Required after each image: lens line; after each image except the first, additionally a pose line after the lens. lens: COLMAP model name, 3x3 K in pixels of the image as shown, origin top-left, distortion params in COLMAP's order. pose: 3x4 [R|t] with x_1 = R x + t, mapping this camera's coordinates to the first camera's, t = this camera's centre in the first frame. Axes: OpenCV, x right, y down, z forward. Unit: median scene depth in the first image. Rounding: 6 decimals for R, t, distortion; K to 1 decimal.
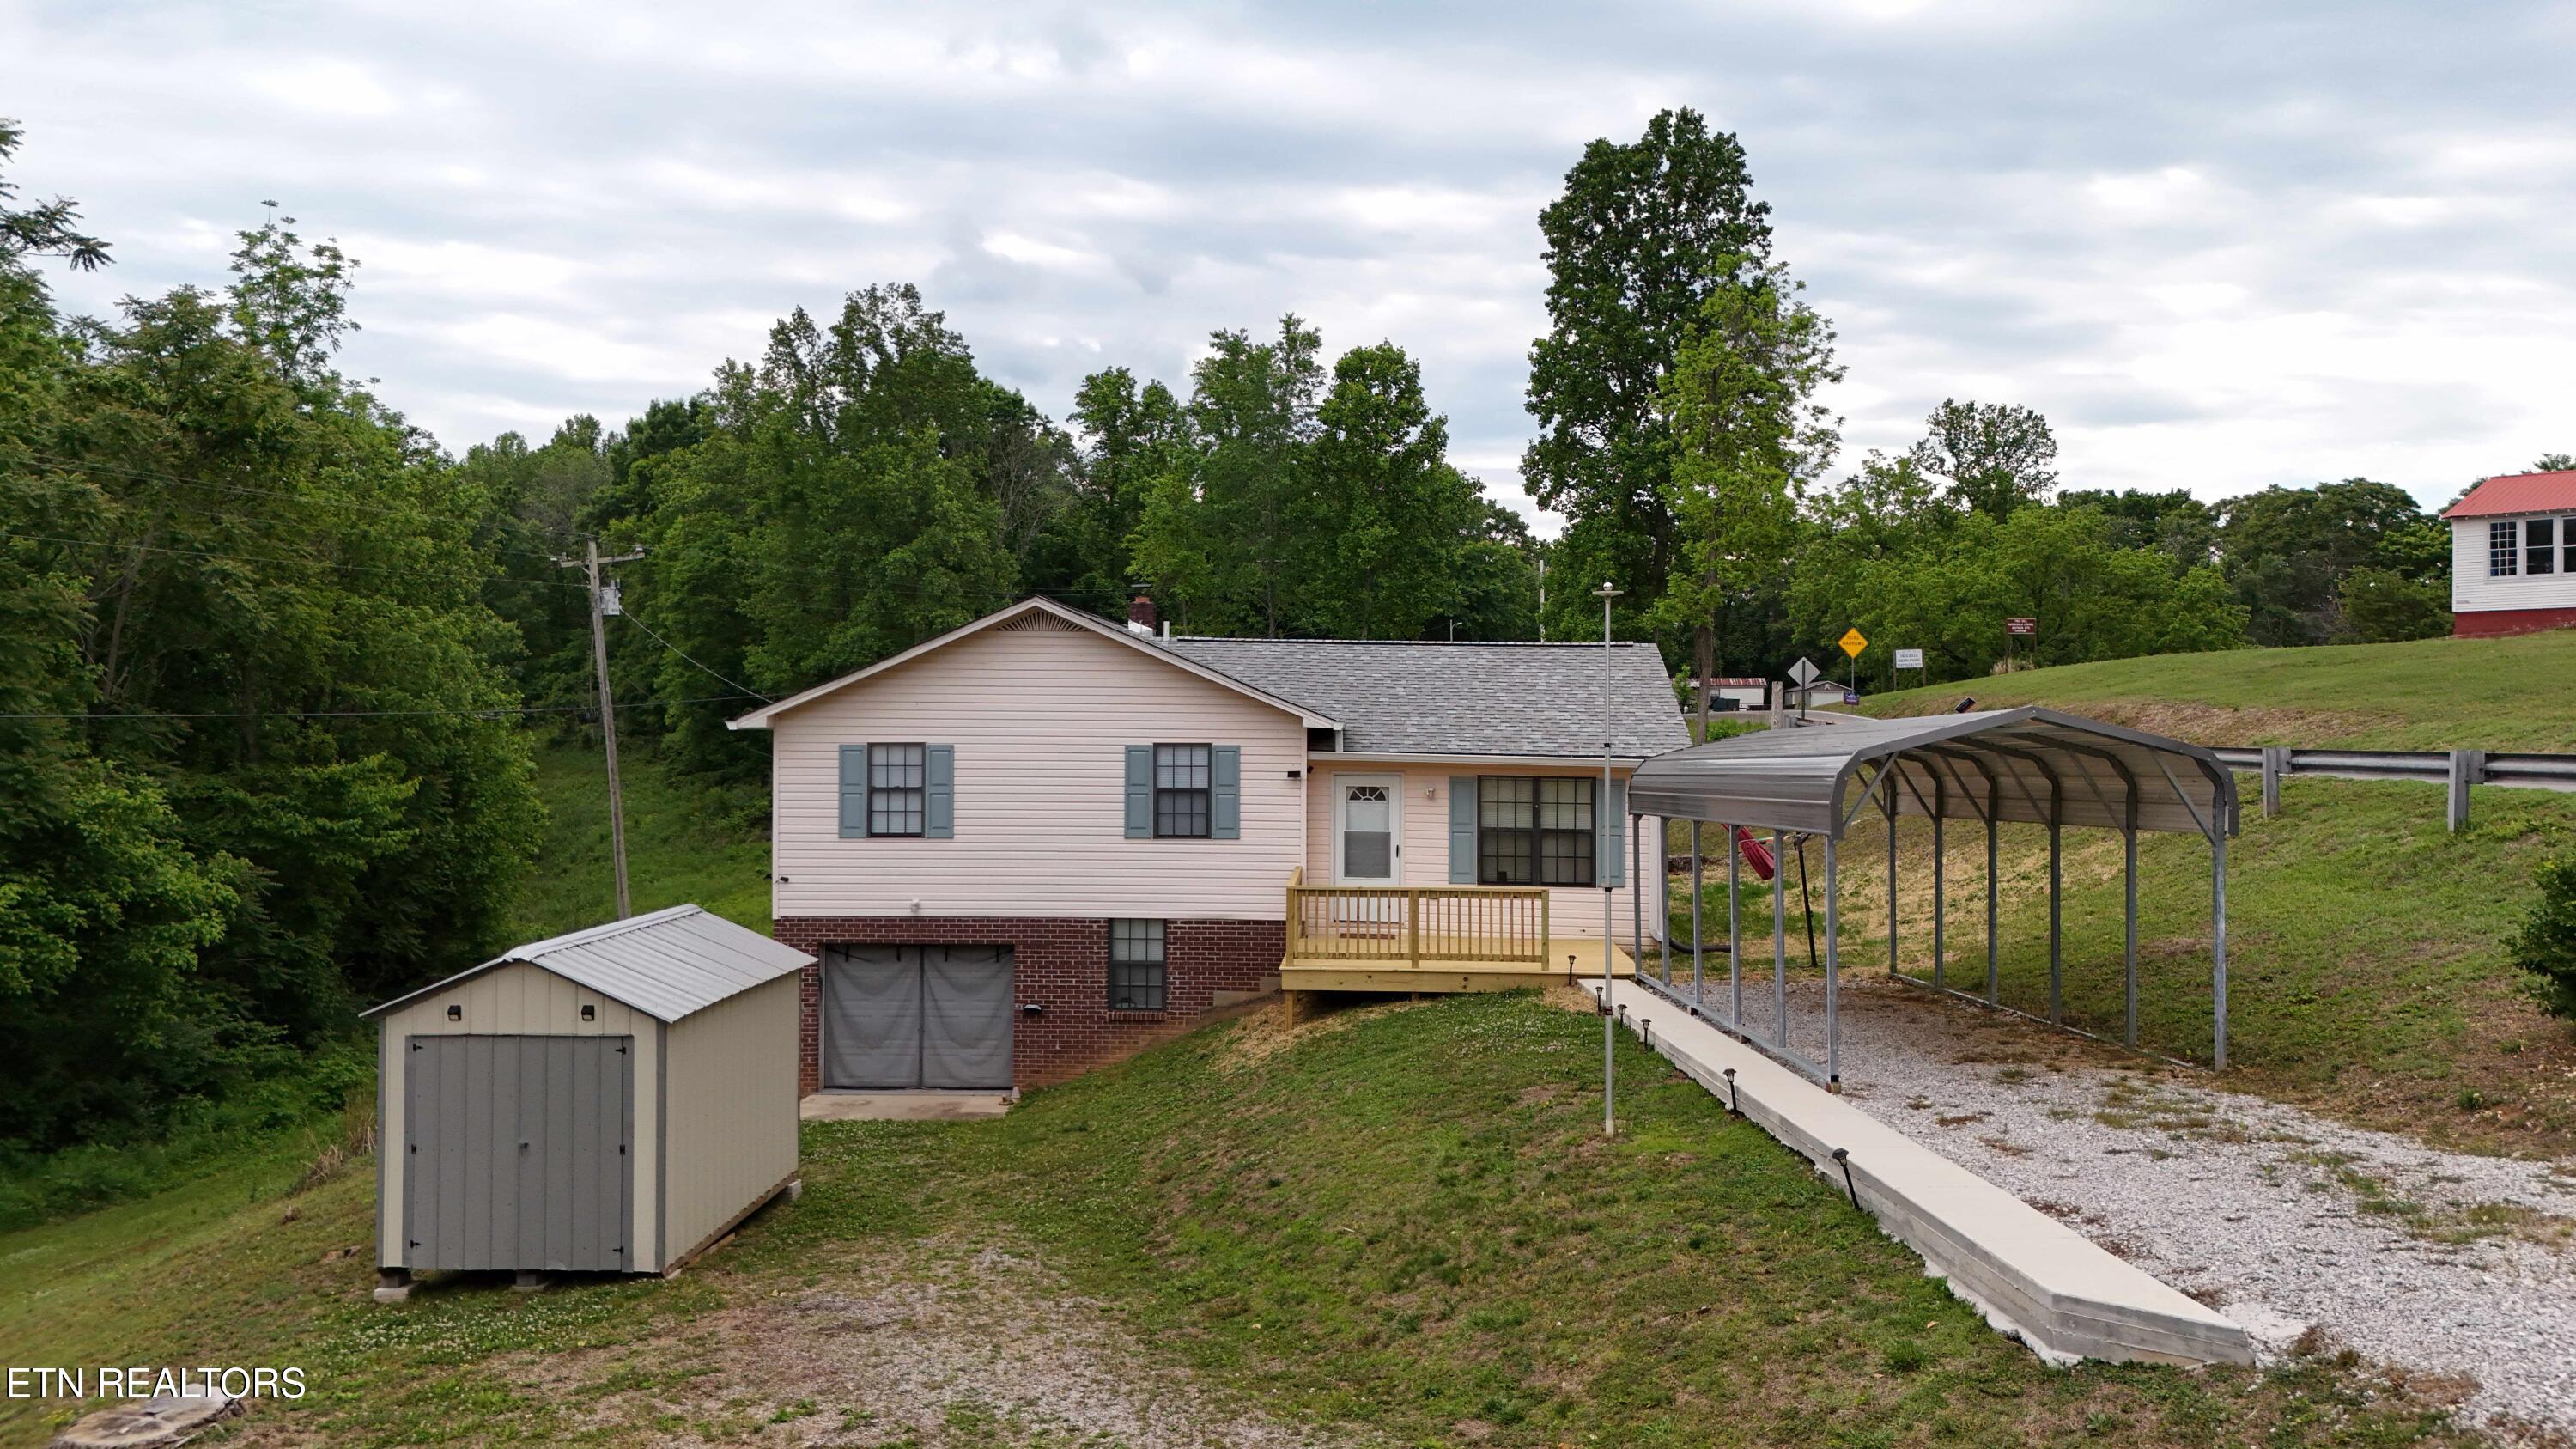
lens RADIAL K [[1898.6, 0, 1290.7], [0, 1898.6, 731.3], [0, 0, 1]] dist [0.068766, -0.063311]
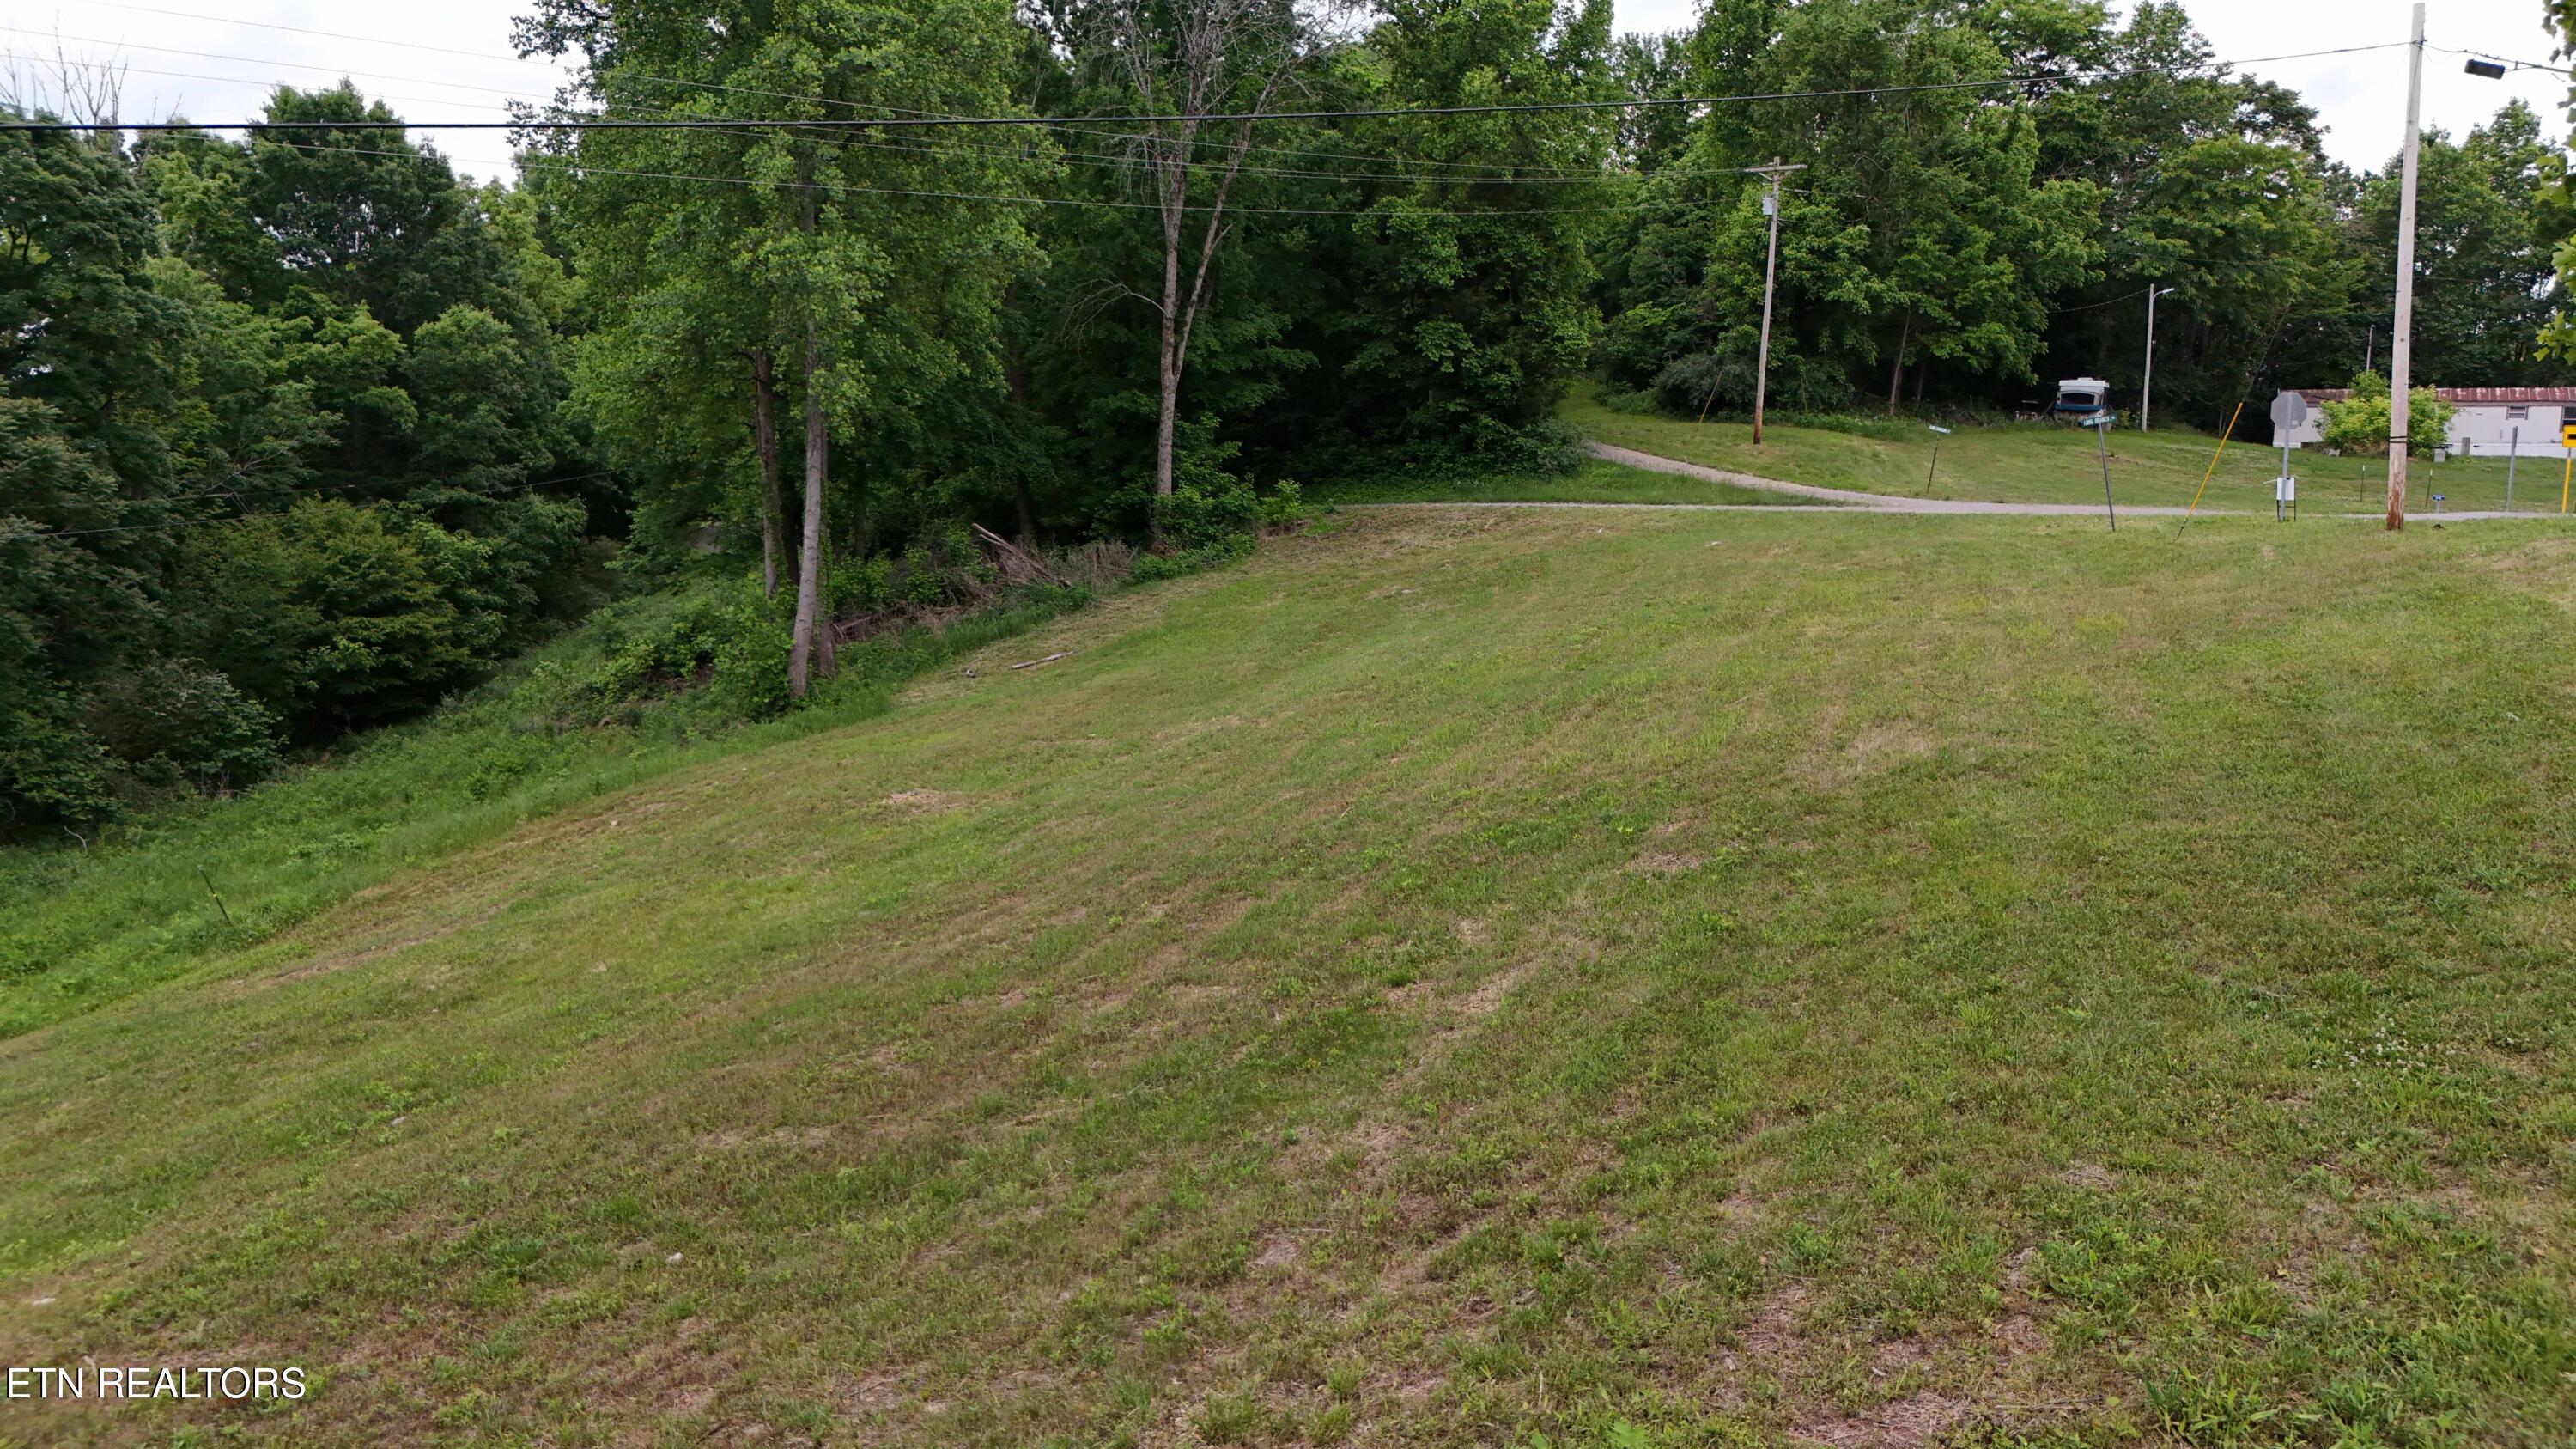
lens RADIAL K [[1898.6, 0, 1272.3], [0, 1898.6, 731.6], [0, 0, 1]] dist [0.068766, -0.063311]
pose [[0.937851, 0.050765, -0.343304, 0.188319], [-0.000564, 0.989465, 0.144772, -0.044034], [0.347037, -0.135581, 0.928000, 1.628745]]
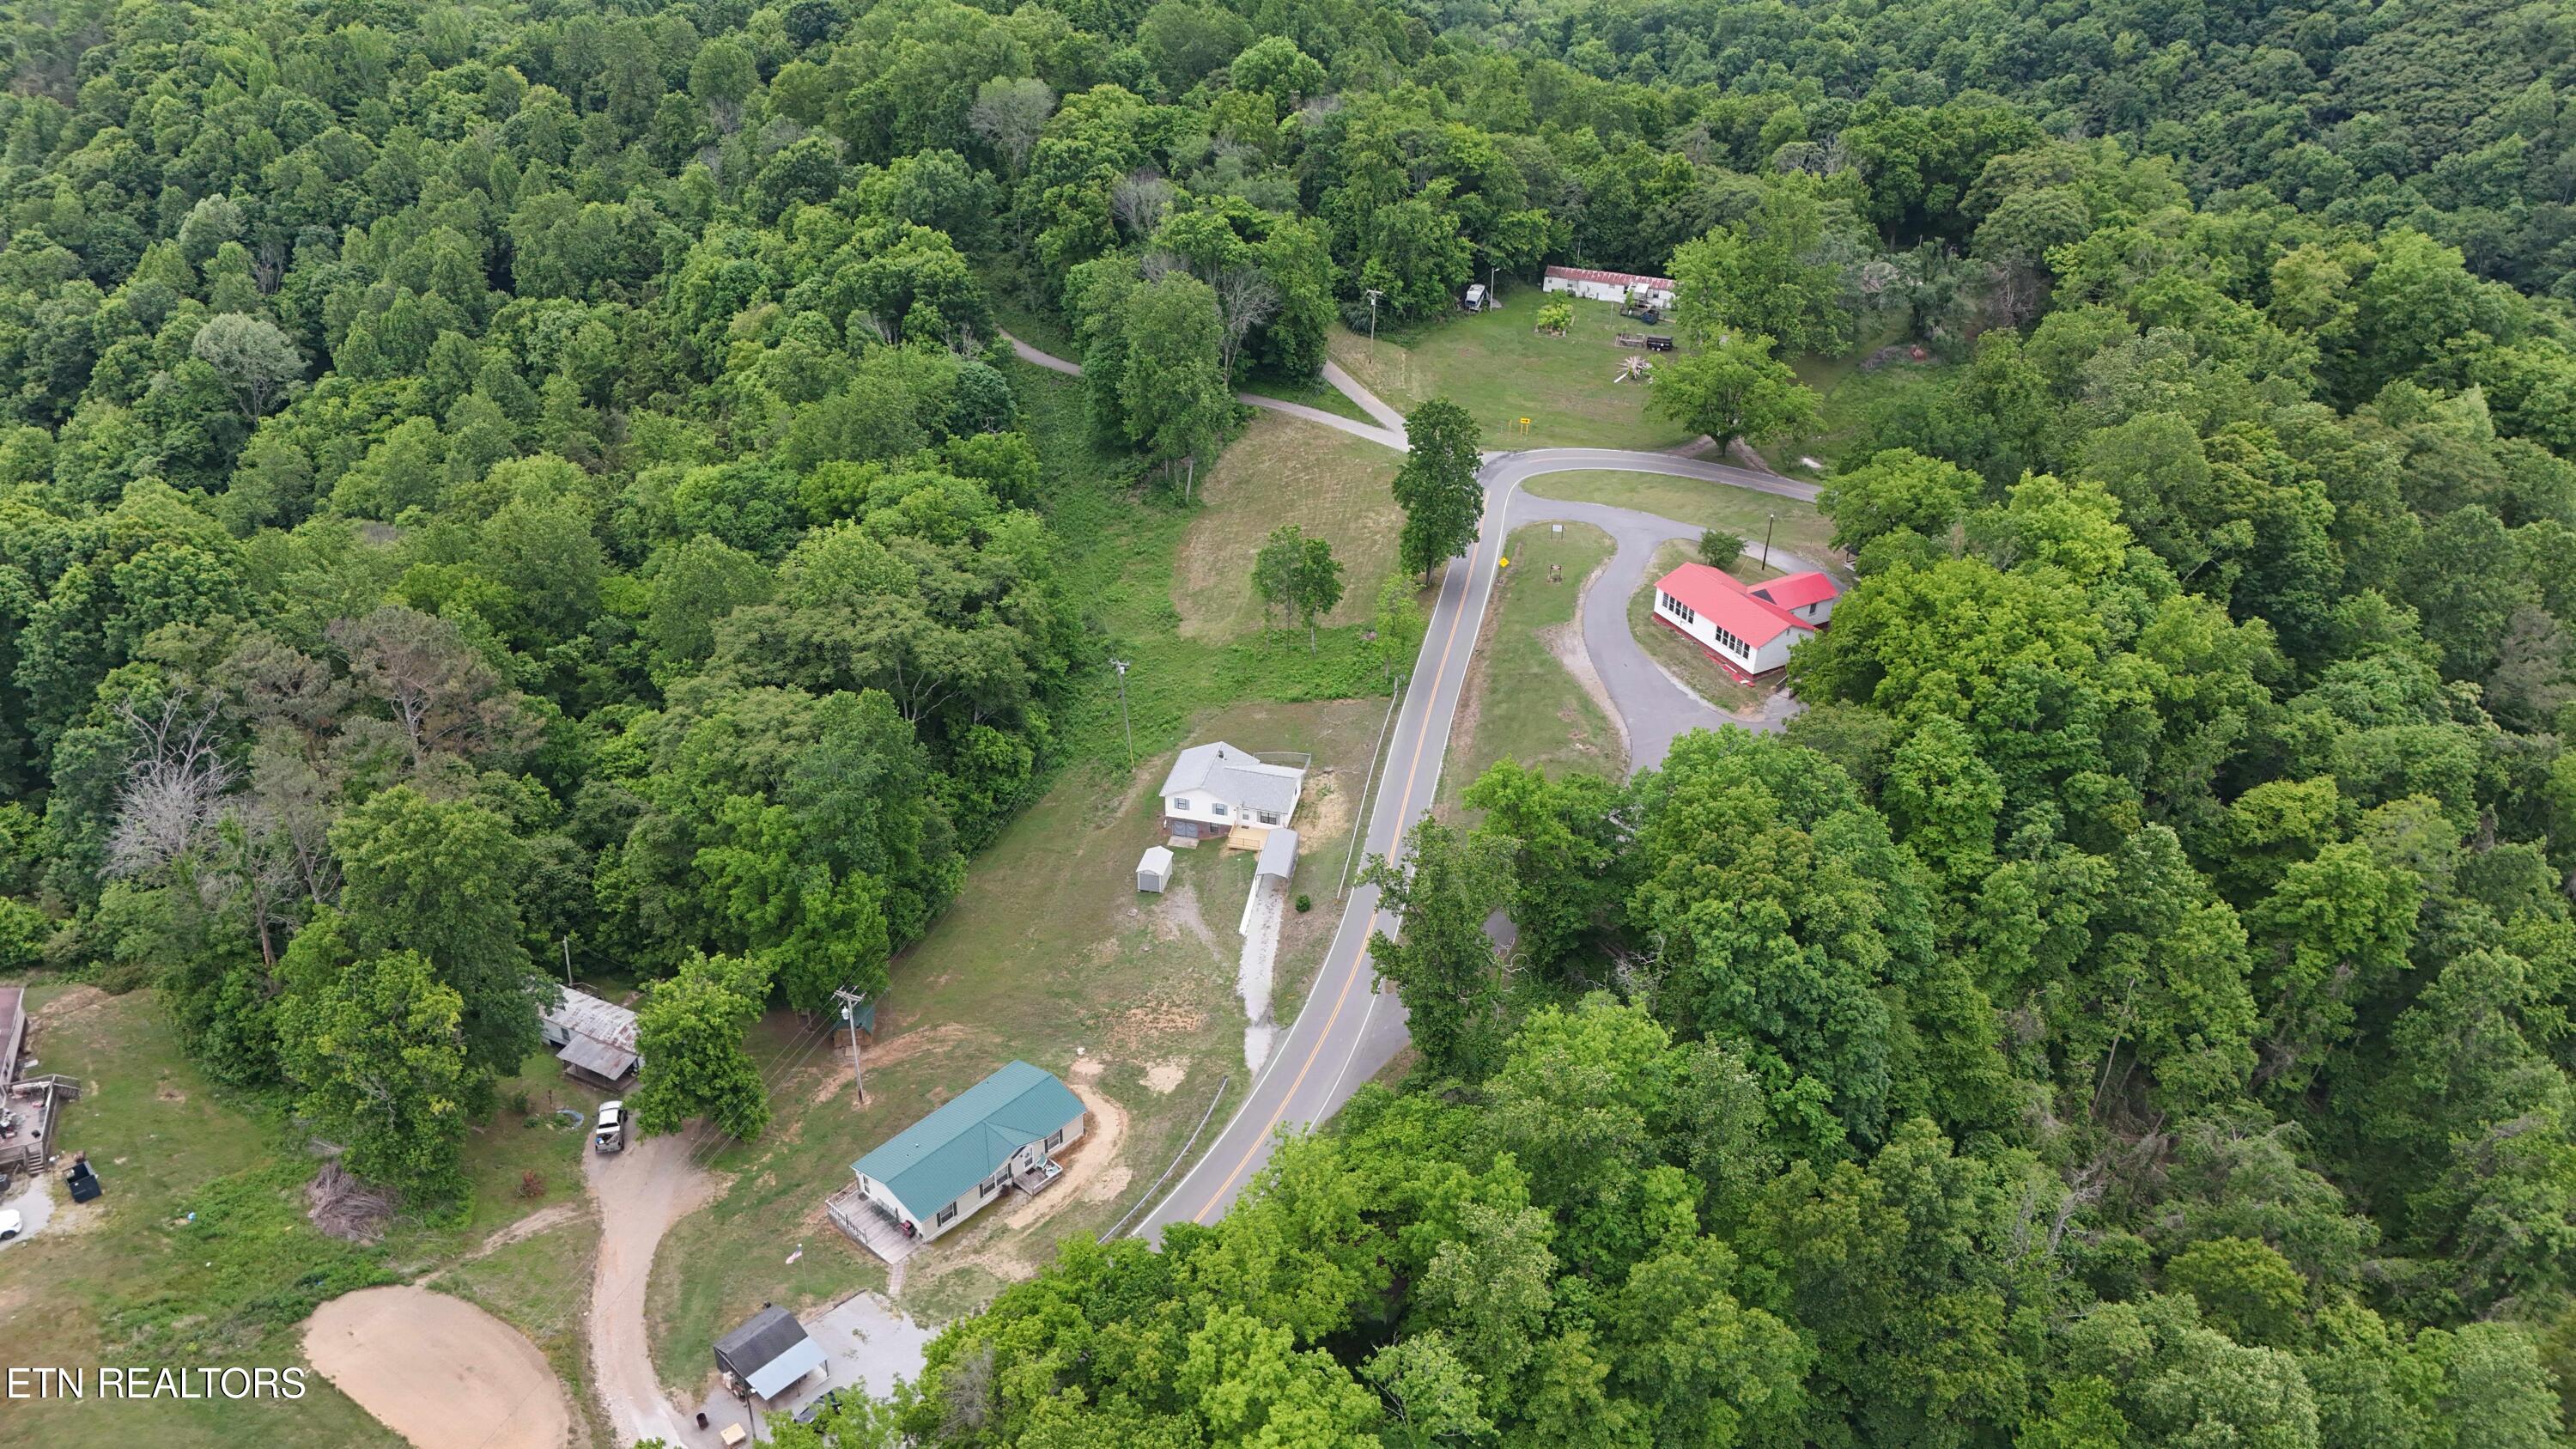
lens RADIAL K [[1898.6, 0, 1285.7], [0, 1898.6, 723.9], [0, 0, 1]] dist [0.068766, -0.063311]
pose [[0.986850, 0.104381, -0.123416, 0.705486], [-0.024695, 0.851933, 0.523069, -2.710024], [0.159740, -0.513143, 0.843308, -3.295966]]
